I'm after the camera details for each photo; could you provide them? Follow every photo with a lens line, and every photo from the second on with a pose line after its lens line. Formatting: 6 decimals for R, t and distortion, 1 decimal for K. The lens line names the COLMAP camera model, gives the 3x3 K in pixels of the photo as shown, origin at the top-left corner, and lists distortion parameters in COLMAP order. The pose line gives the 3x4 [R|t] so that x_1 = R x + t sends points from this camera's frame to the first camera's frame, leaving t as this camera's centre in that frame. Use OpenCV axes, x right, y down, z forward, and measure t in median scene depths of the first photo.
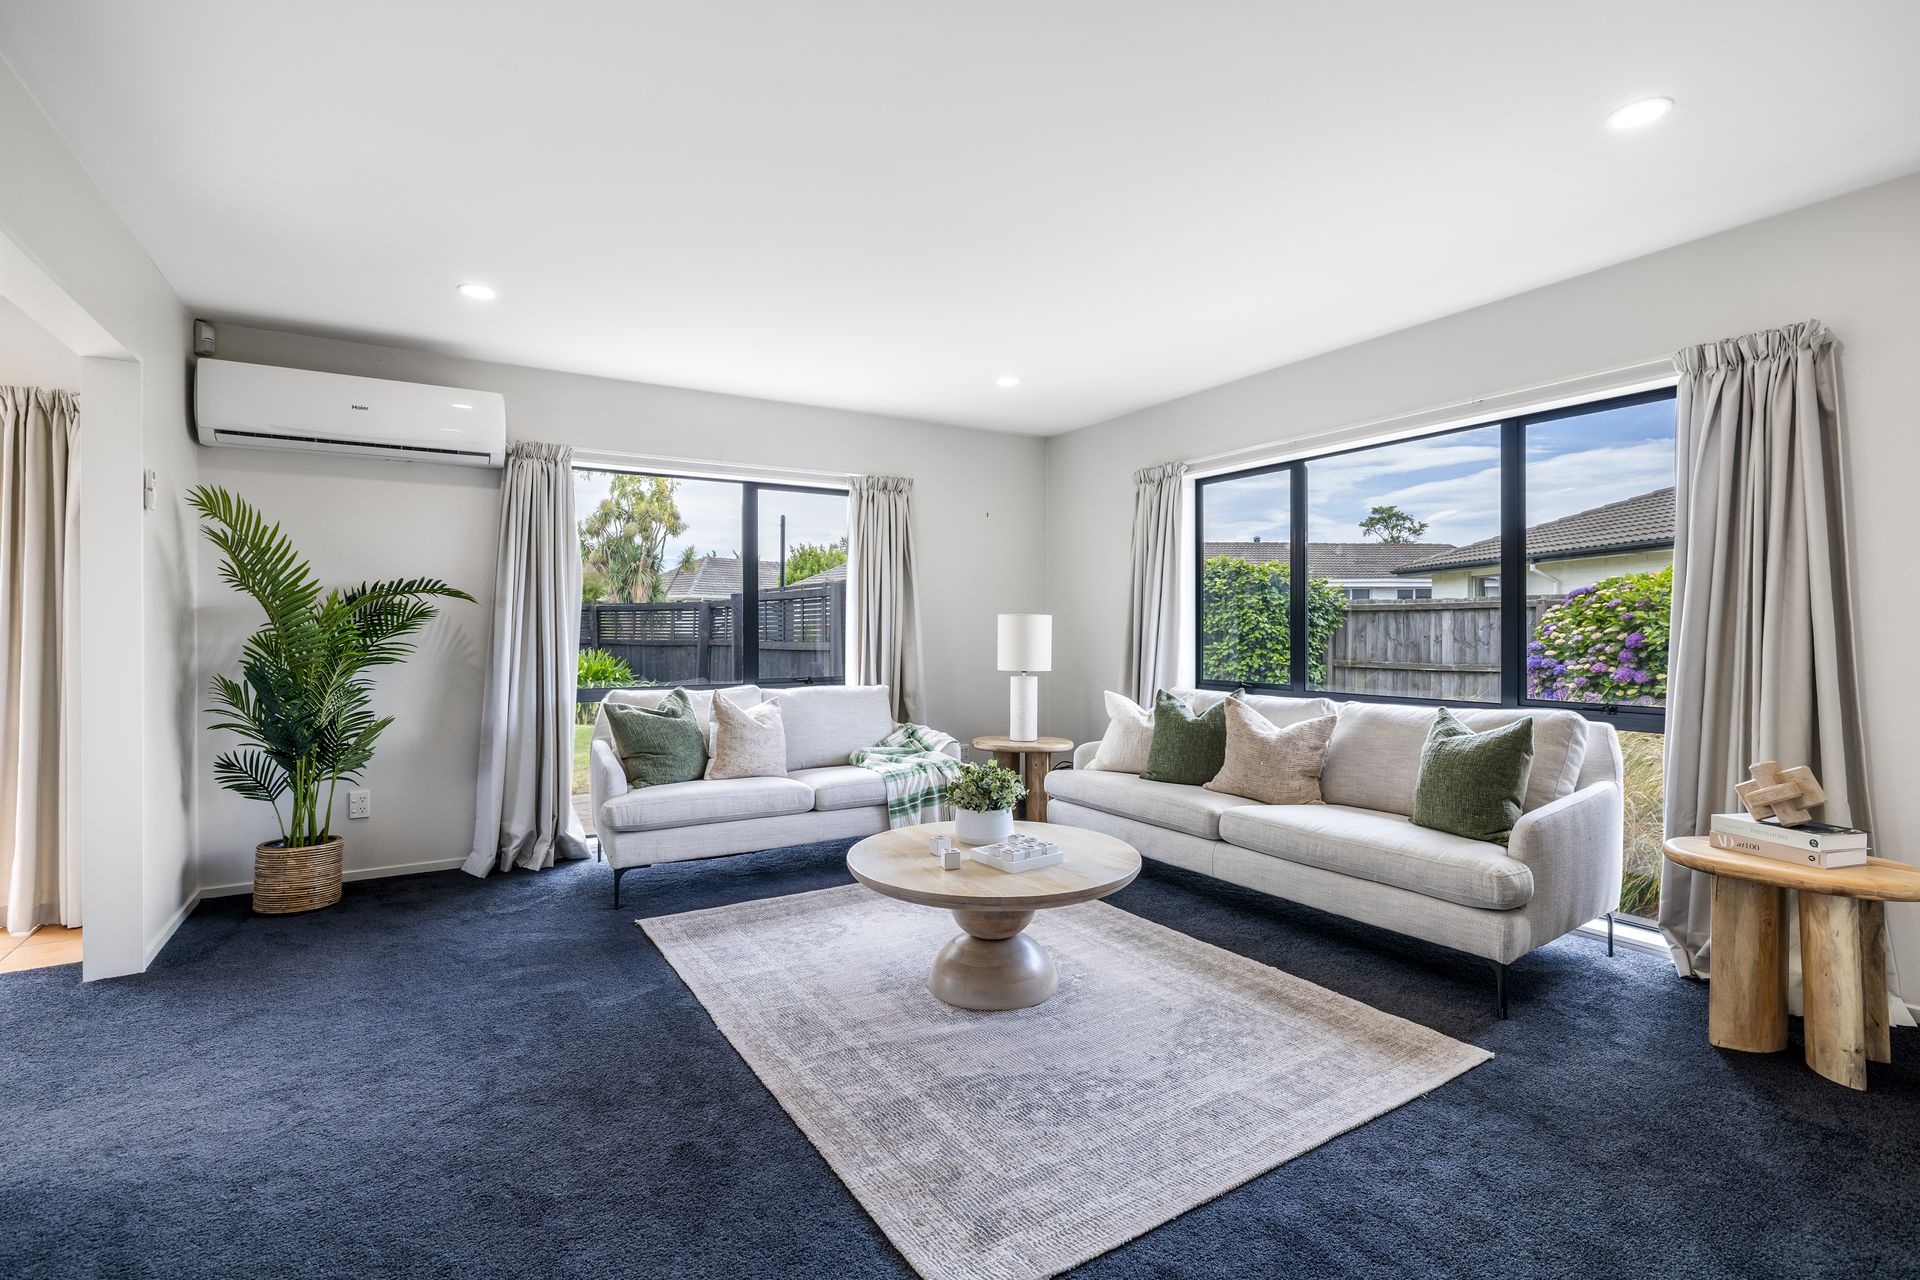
lens RADIAL K [[894.6, 0, 960.0], [0, 894.6, 640.0], [0, 0, 1]] dist [-0.004485, -0.000184]
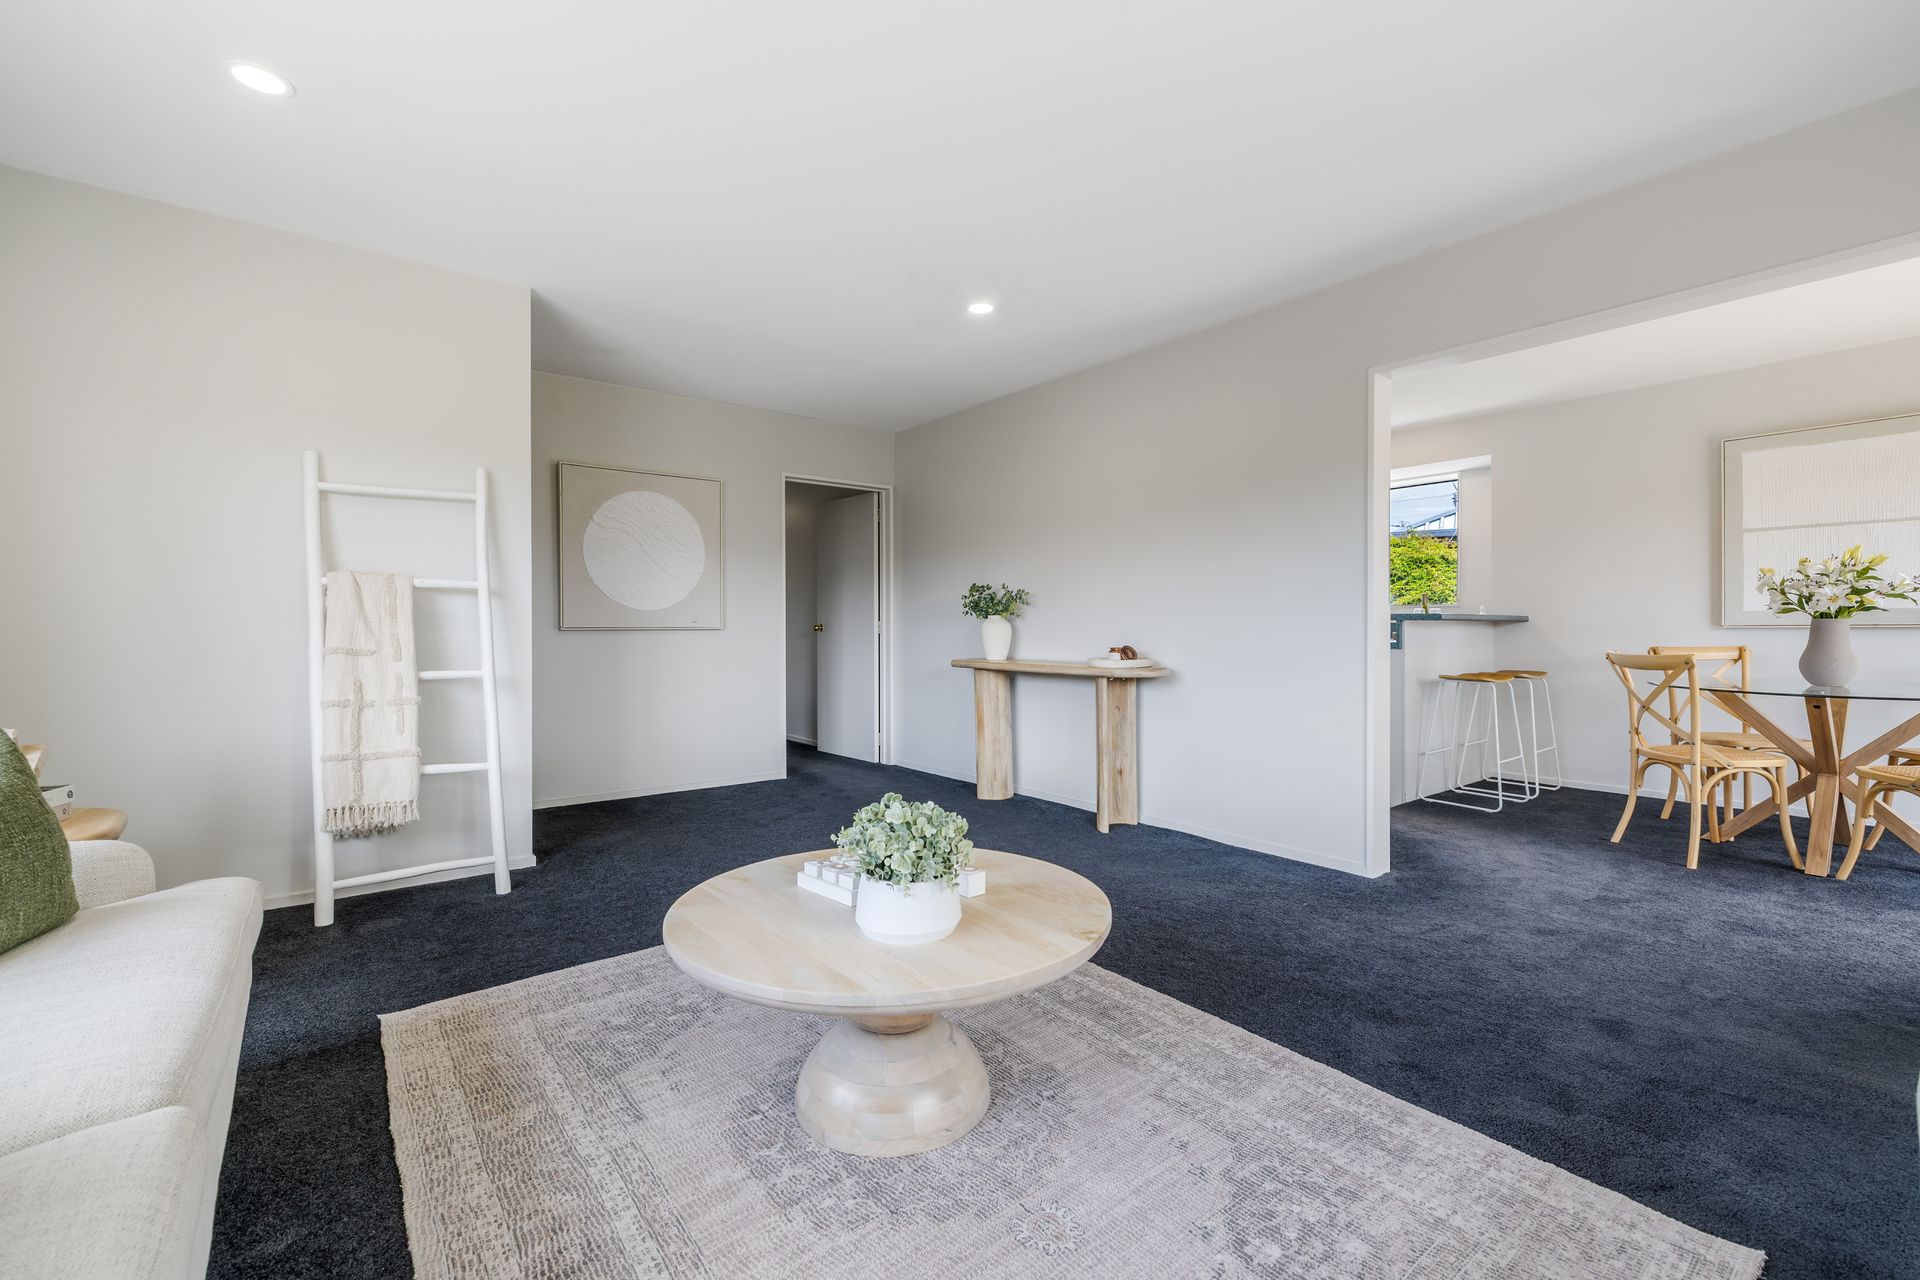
lens RADIAL K [[811.8, 0, 958.2], [0, 811.8, 623.4], [0, 0, 1]] dist [0.009063, -0.000045]
pose [[-0.993291, 0.002592, -0.115615, 0.050690], [0.002039, 0.999986, 0.004901, 0.023028], [0.115626, 0.004633, -0.993282, 1.403076]]
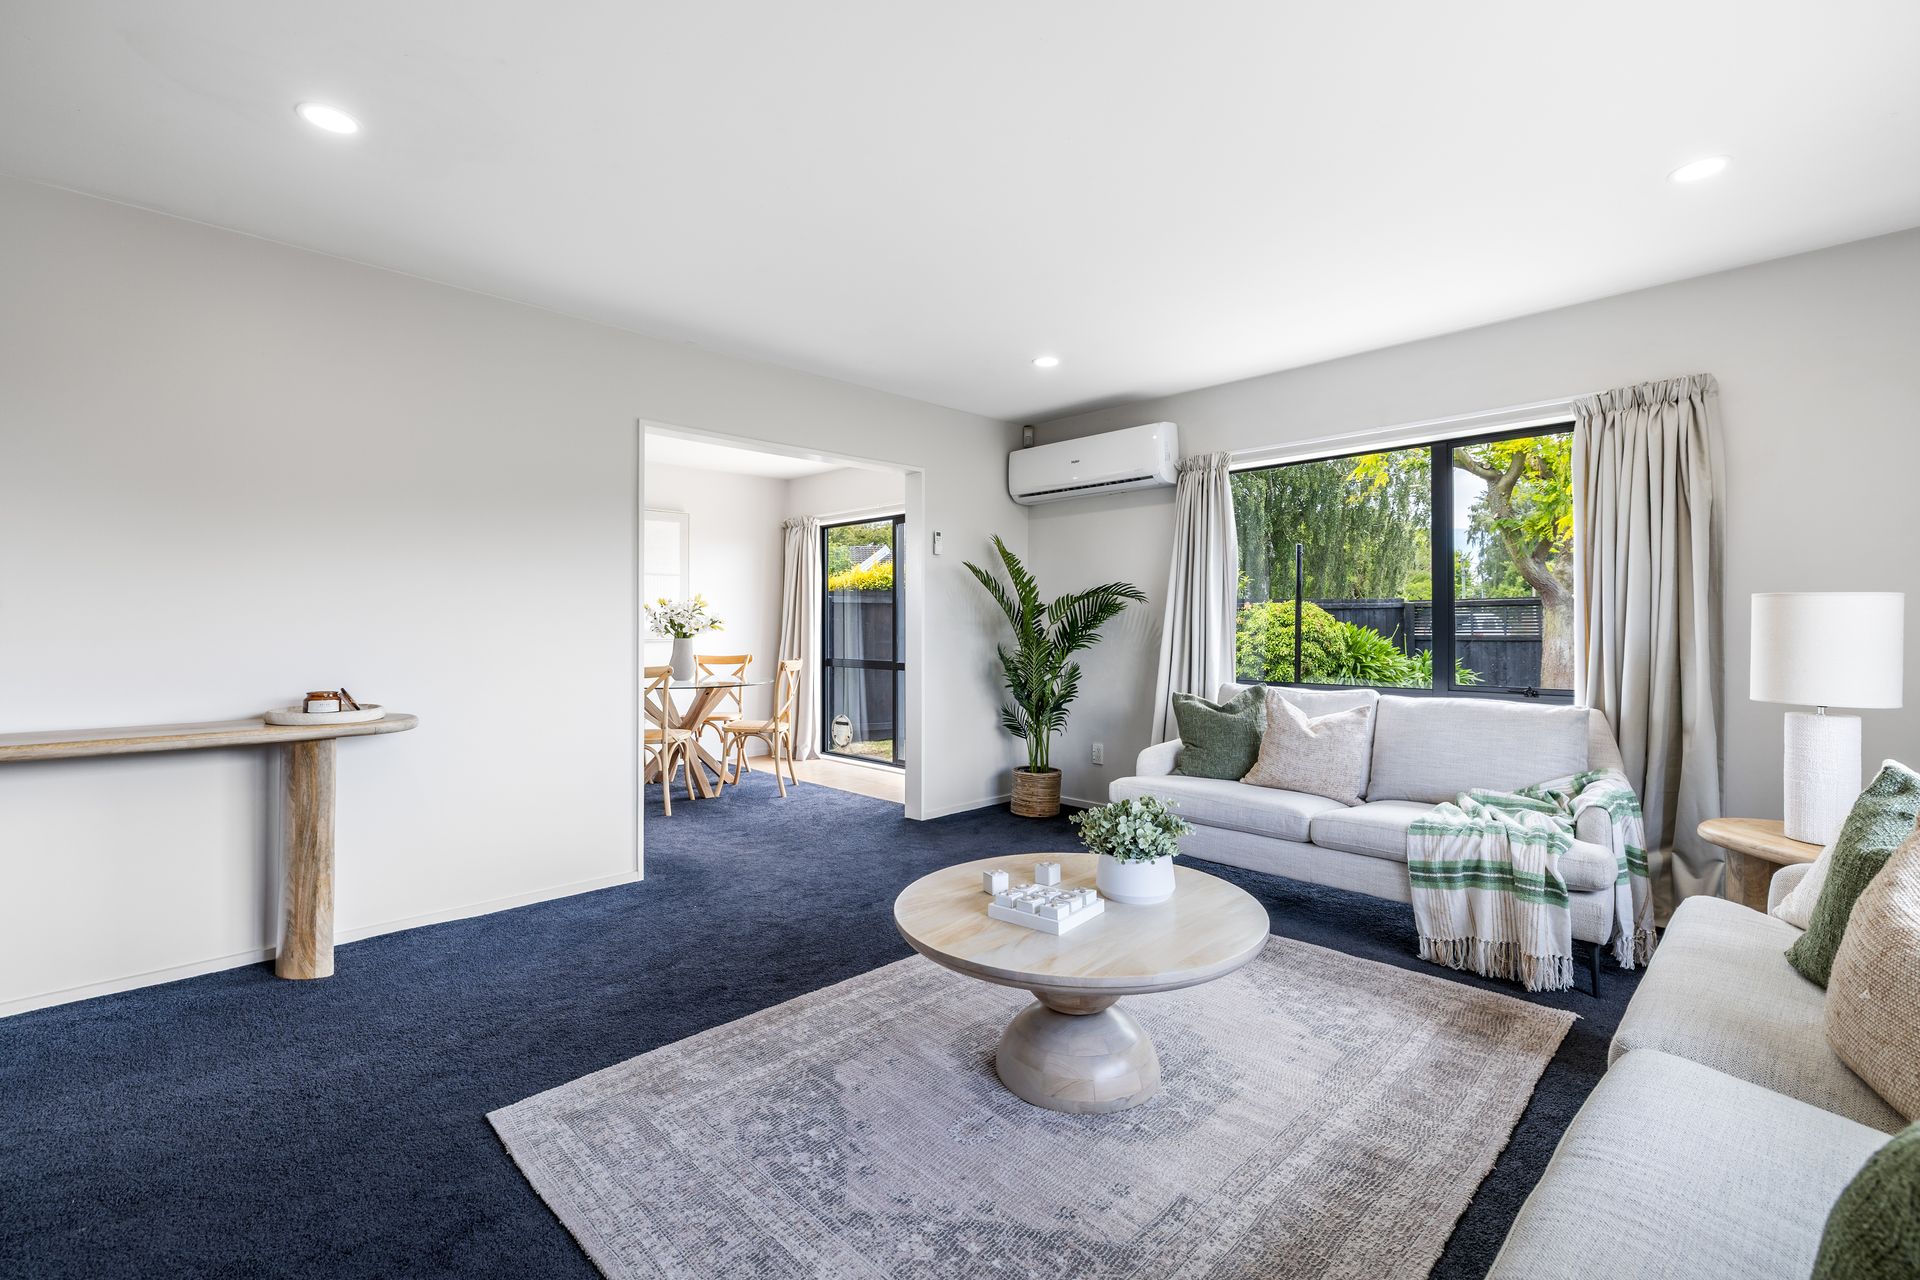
lens RADIAL K [[850.8, 0, 961.2], [0, 850.8, 620.6], [0, 0, 1]] dist [0.008033, -0.000021]
pose [[0.227081, -0.004548, -0.973865, 0.656602], [-0.009673, 0.999929, -0.006926, -0.006855], [0.973828, 0.010993, 0.227021, 0.629270]]
